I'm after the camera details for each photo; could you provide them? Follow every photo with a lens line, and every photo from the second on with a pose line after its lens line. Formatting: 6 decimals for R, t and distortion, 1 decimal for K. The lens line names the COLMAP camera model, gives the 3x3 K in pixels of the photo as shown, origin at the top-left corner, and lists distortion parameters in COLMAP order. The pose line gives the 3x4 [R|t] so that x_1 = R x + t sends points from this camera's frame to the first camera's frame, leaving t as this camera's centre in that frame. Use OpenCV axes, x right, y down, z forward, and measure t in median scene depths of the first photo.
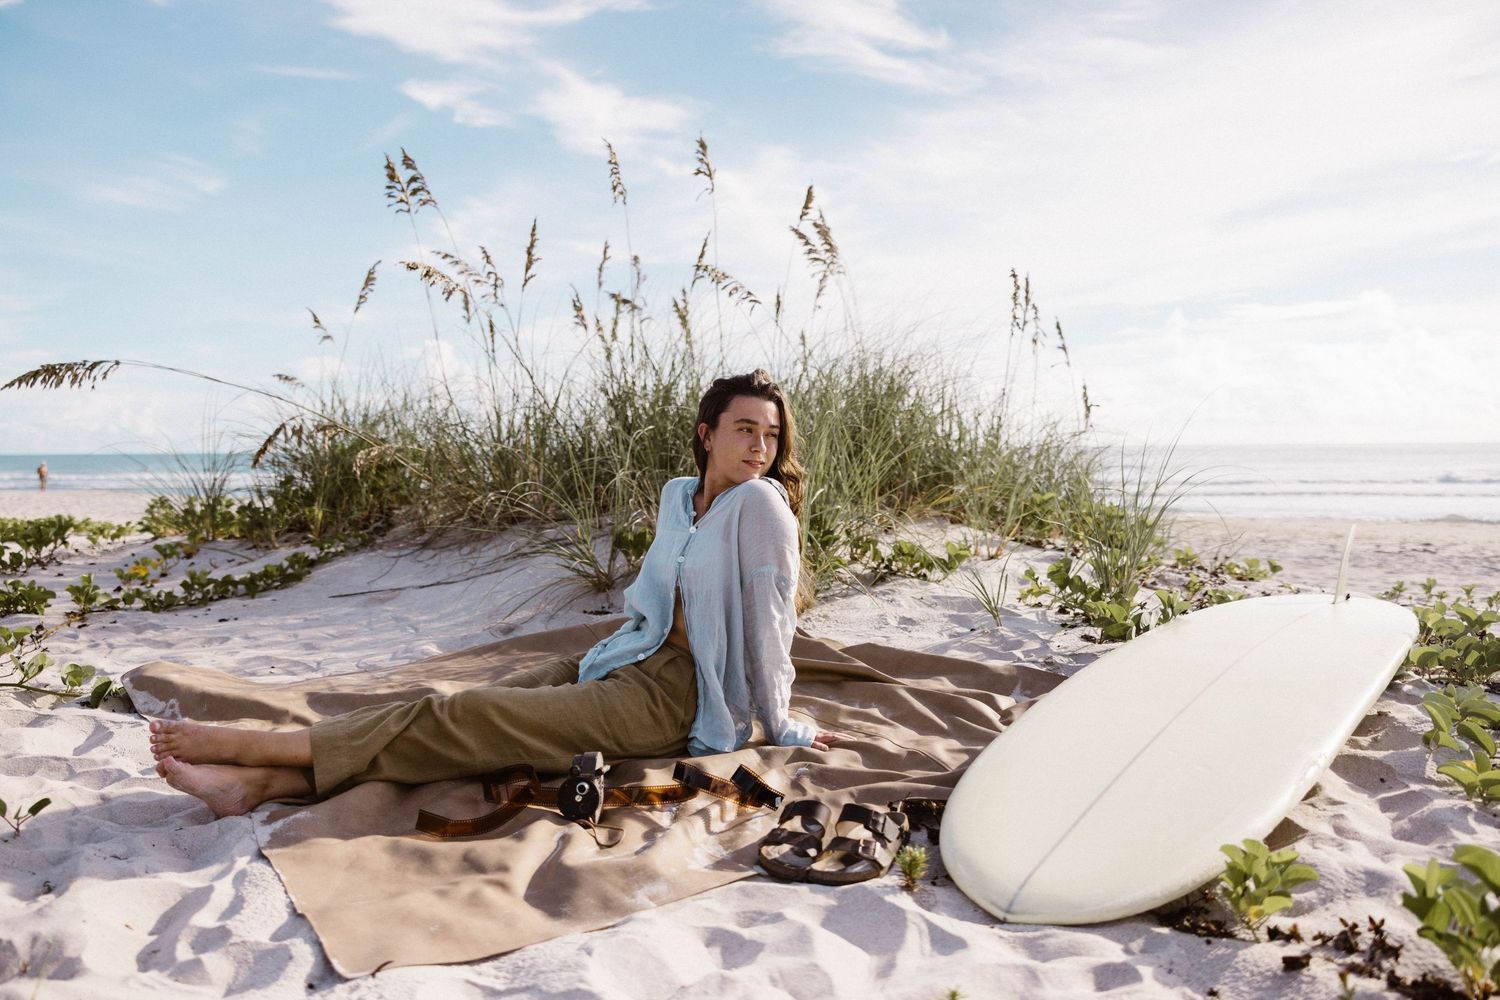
lens RADIAL K [[1289.6, 0, 746.7], [0, 1289.6, 495.6], [0, 0, 1]] dist [0.027215, 0.025517]
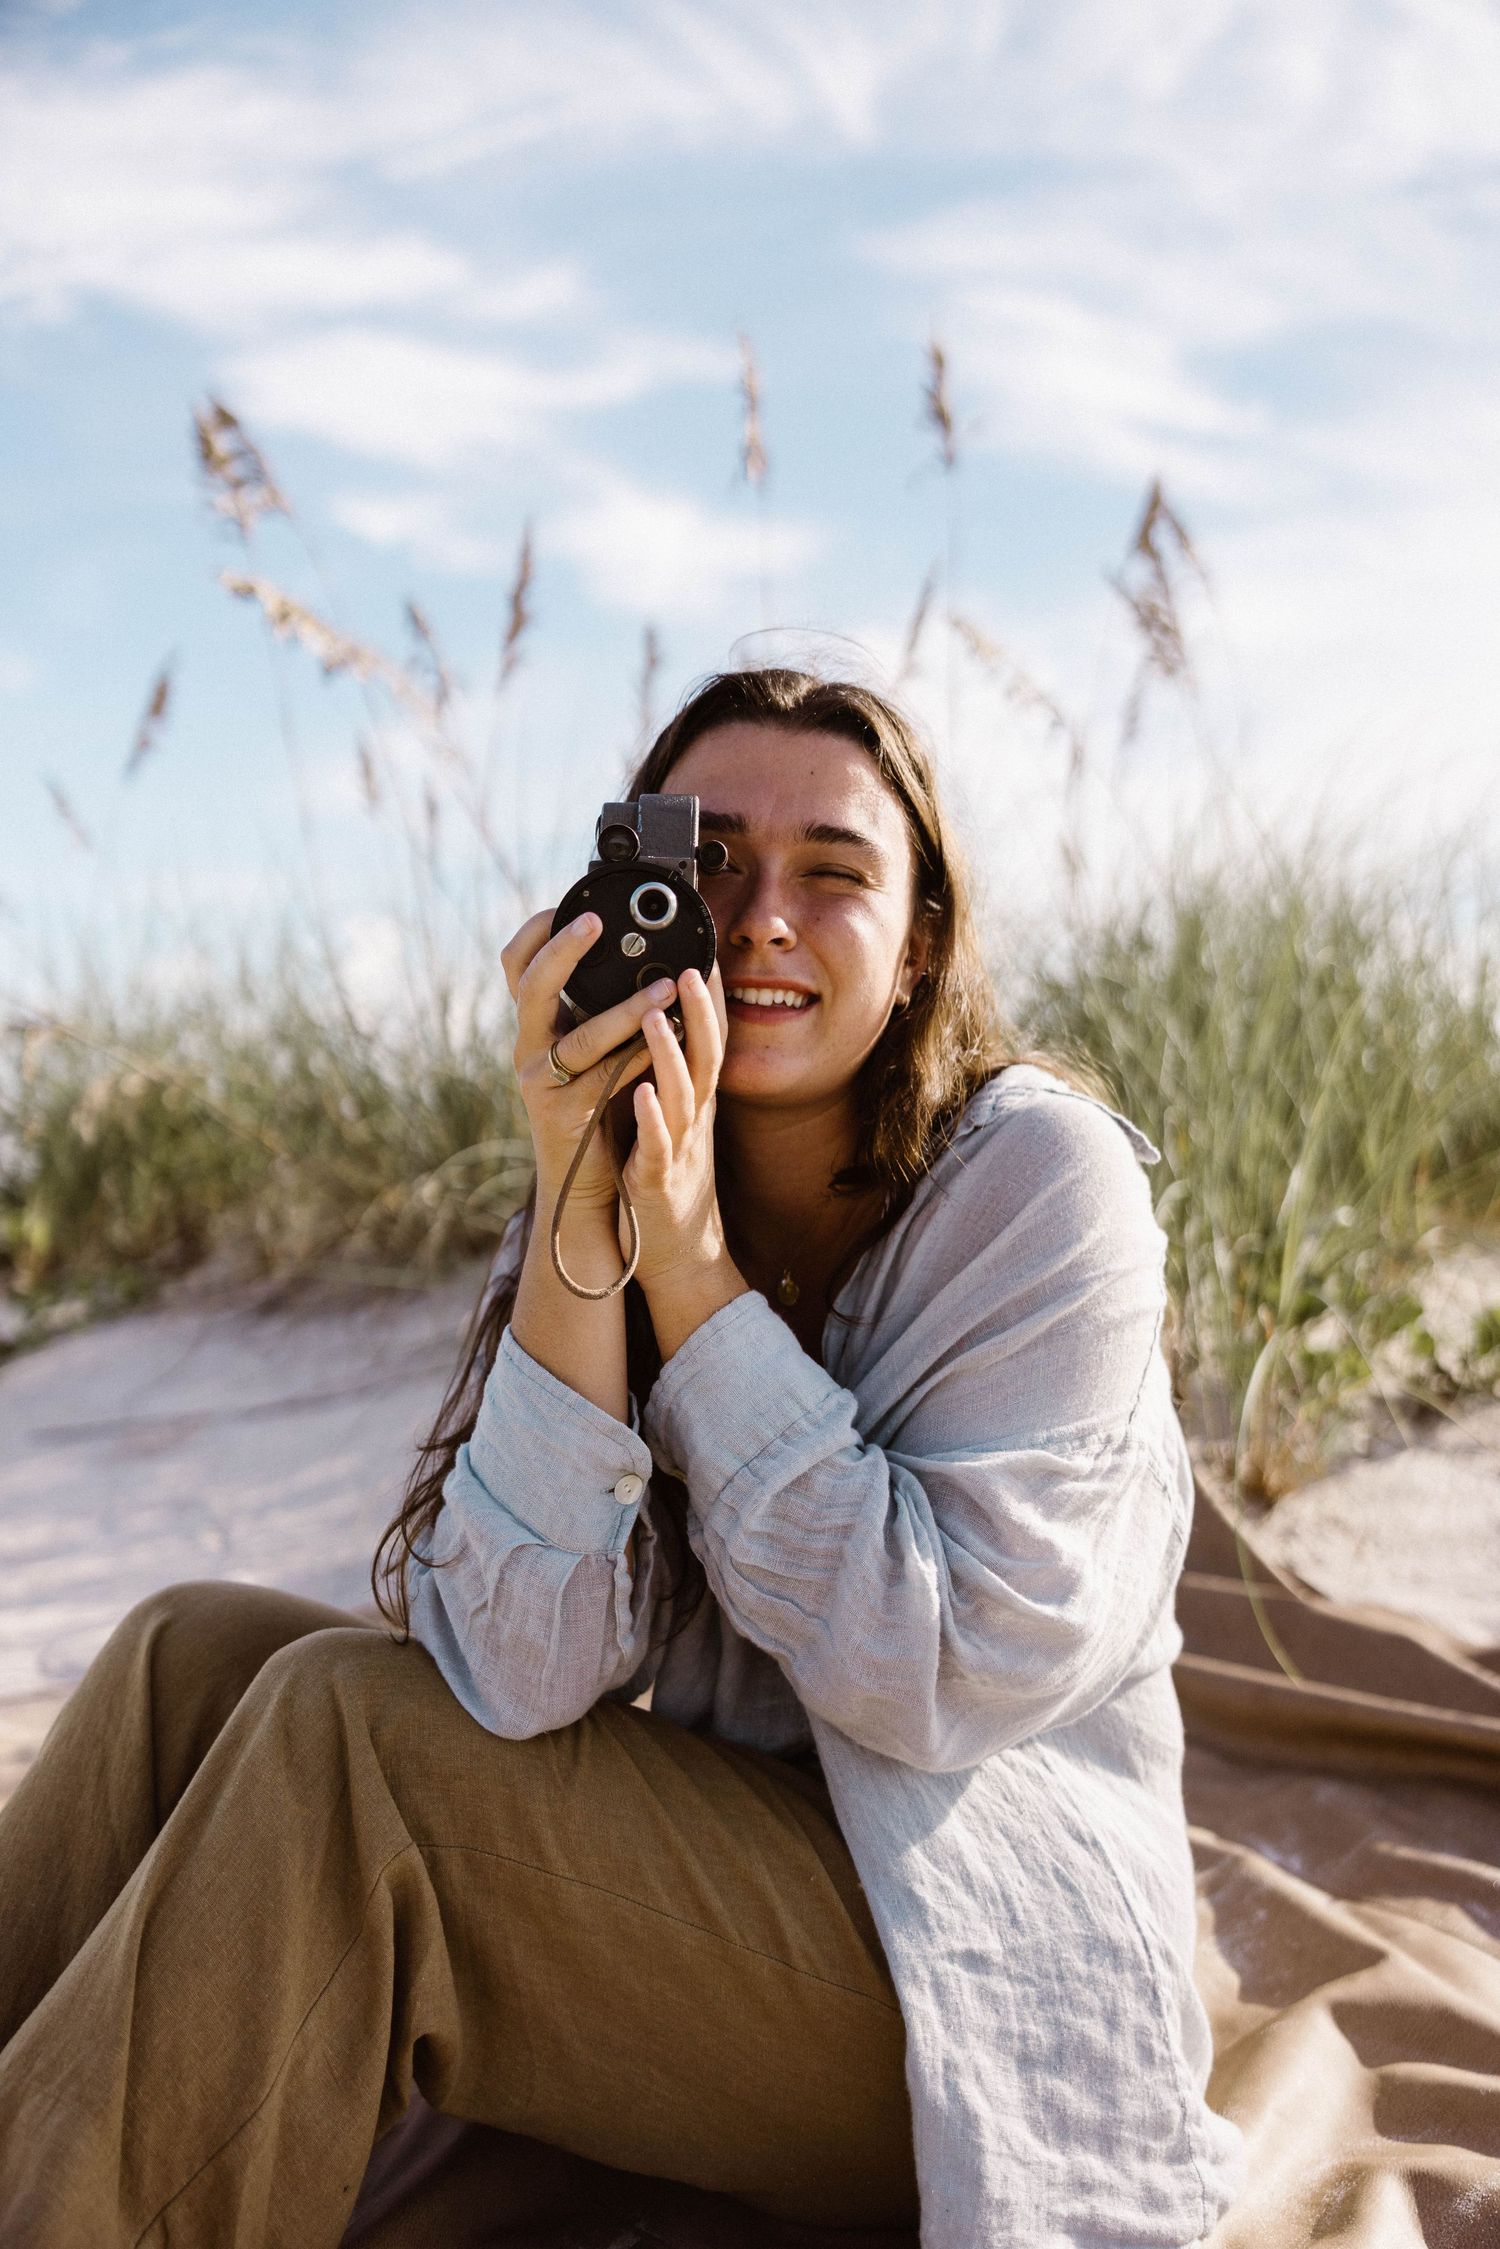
lens RADIAL K [[2108.8, 0, 773.2], [0, 2108.8, 1131.8], [0, 0, 1]] dist [-0.001673, 0.000000]
pose [[0.999024, -0.002133, -0.044118, -0.065485], [0.000862, 0.999584, -0.028821, 0.001936], [0.044161, 0.028754, 0.998611, 0.380087]]
